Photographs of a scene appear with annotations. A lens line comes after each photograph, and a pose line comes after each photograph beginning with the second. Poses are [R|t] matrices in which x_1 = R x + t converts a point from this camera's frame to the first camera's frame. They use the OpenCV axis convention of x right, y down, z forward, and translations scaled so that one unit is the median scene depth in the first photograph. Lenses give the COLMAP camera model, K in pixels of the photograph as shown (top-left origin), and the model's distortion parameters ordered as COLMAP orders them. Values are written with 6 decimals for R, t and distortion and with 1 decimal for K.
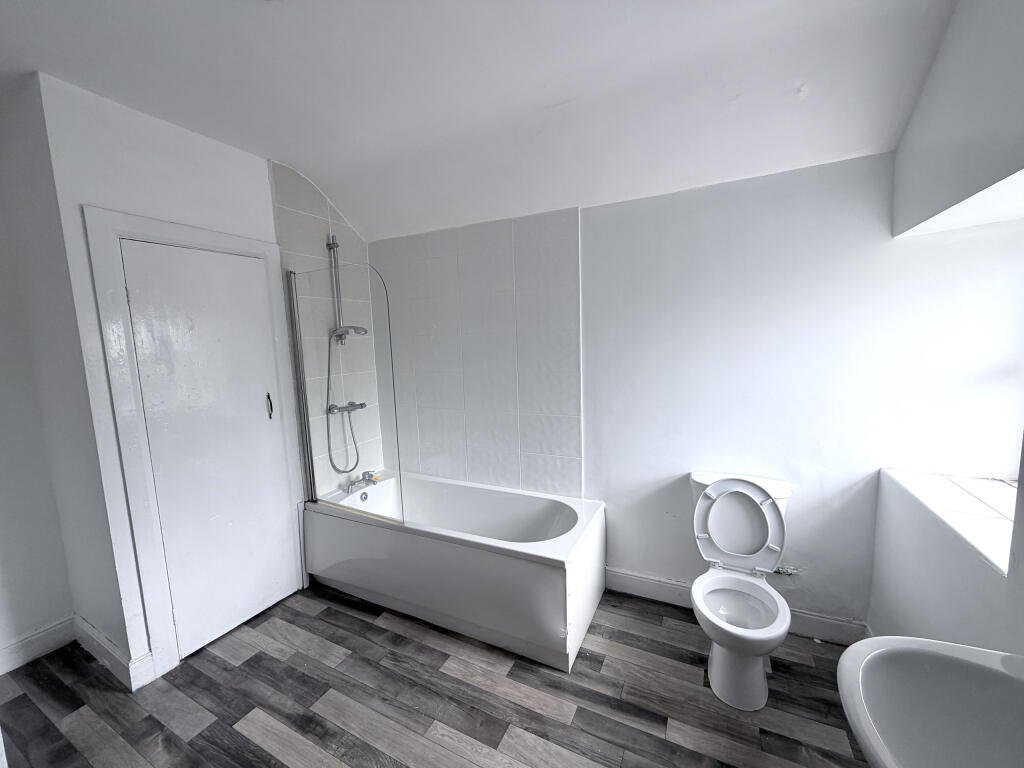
lens RADIAL K [[406.7, 0, 508.0], [0, 406.7, 385.7], [0, 0, 1]] dist [-0.000323, 0.000037]
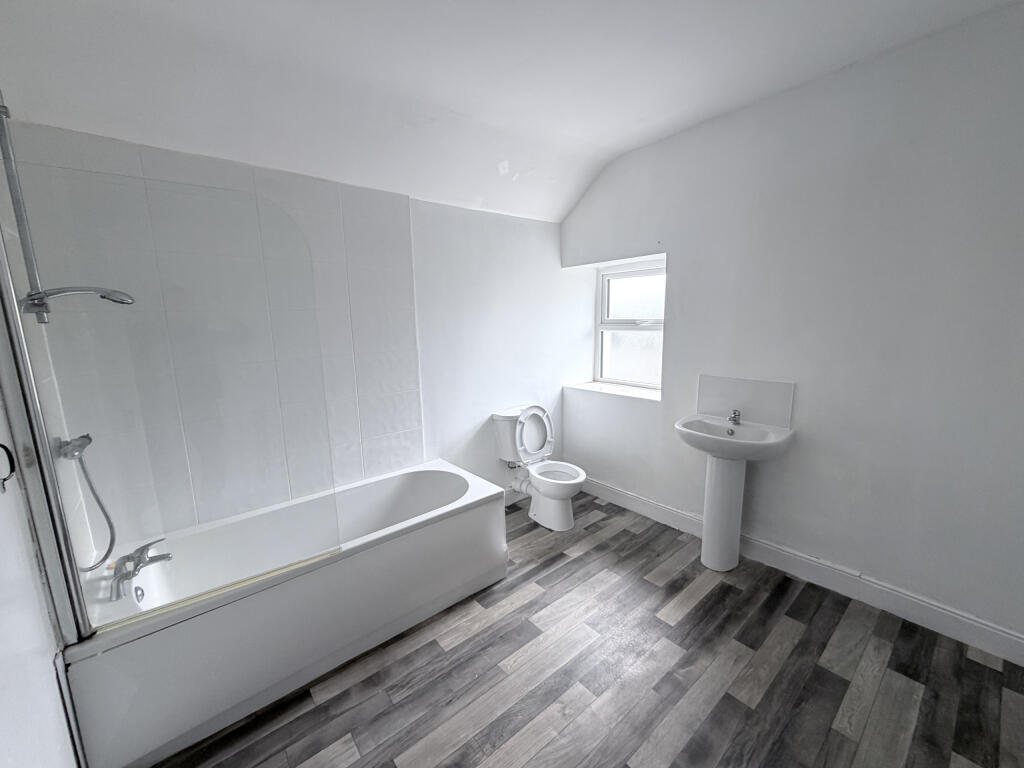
lens RADIAL K [[406.7, 0, 508.0], [0, 406.7, 385.7], [0, 0, 1]] dist [-0.000323, 0.000037]
pose [[0.404253, -0.131022, 0.905214, -0.923351], [0.119802, 0.988745, 0.089611, -0.004615], [-0.906767, 0.072221, 0.415400, 0.414572]]
